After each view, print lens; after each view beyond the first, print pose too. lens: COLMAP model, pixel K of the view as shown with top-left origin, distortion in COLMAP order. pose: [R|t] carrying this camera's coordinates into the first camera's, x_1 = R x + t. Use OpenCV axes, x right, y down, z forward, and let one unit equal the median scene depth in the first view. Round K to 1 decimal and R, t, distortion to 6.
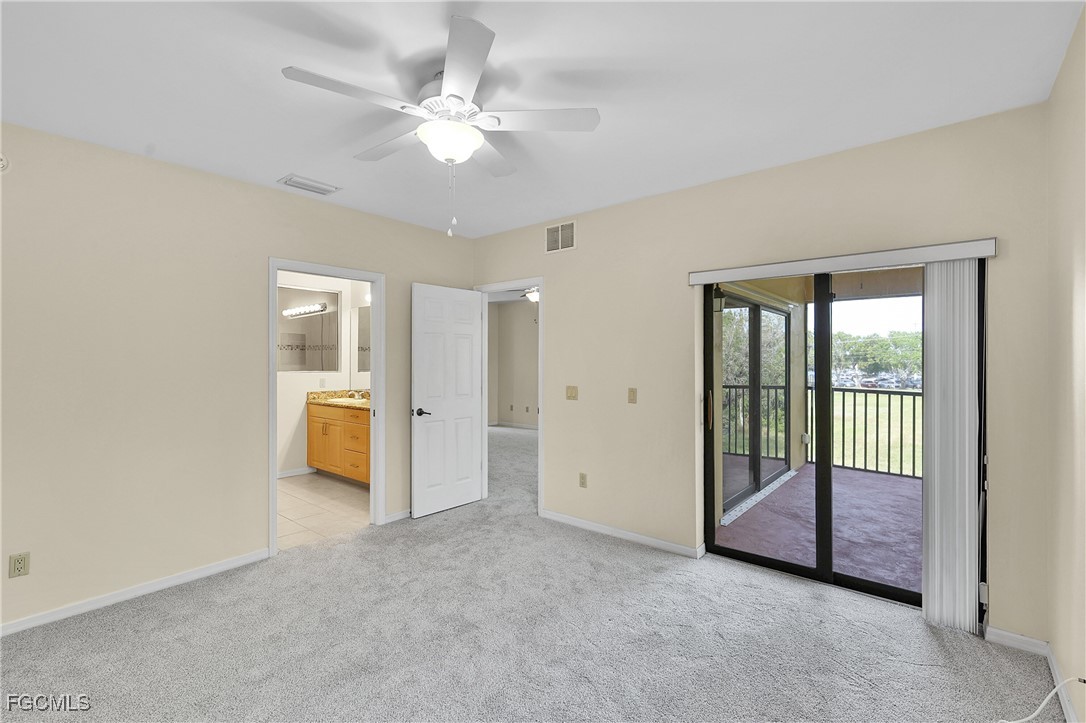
lens RADIAL K [[486.5, 0, 544.2], [0, 486.5, 359.5], [0, 0, 1]] dist [0.001016, 0.000126]
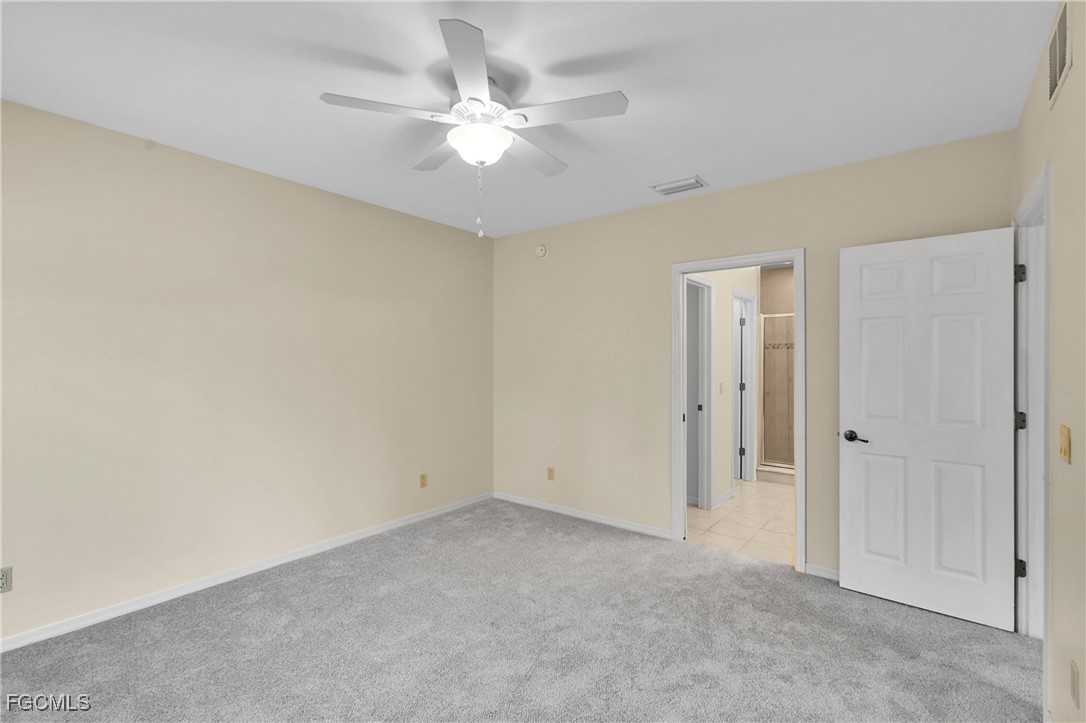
lens RADIAL K [[486.5, 0, 544.2], [0, 486.5, 359.5], [0, 0, 1]] dist [0.001016, 0.000126]
pose [[0.023291, 0.001040, -0.999728, 0.417760], [-0.002977, 0.999995, 0.000971, 0.001947], [0.999724, 0.002954, 0.023294, 0.556468]]
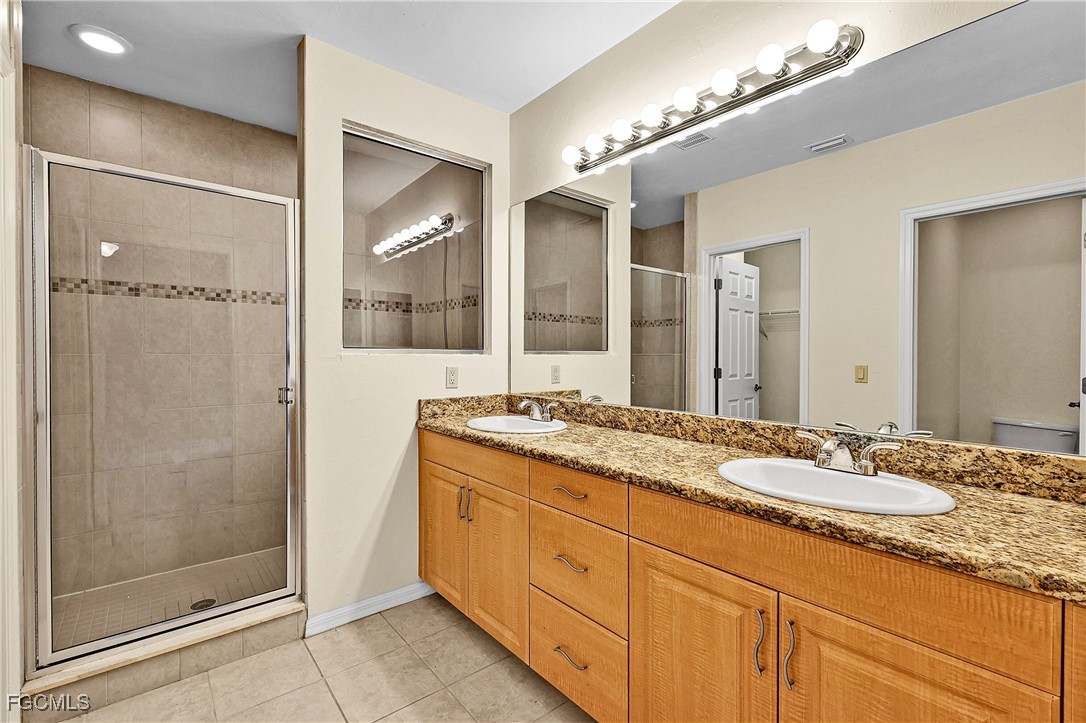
lens RADIAL K [[478.3, 0, 545.9], [0, 478.3, 359.5], [0, 0, 1]] dist [0.003179, 0.000349]
pose [[0.984440, 0.001726, -0.175710, -0.438199], [0.000625, 0.999911, 0.013320, 0.039413], [0.175717, -0.013222, 0.984352, 0.880209]]
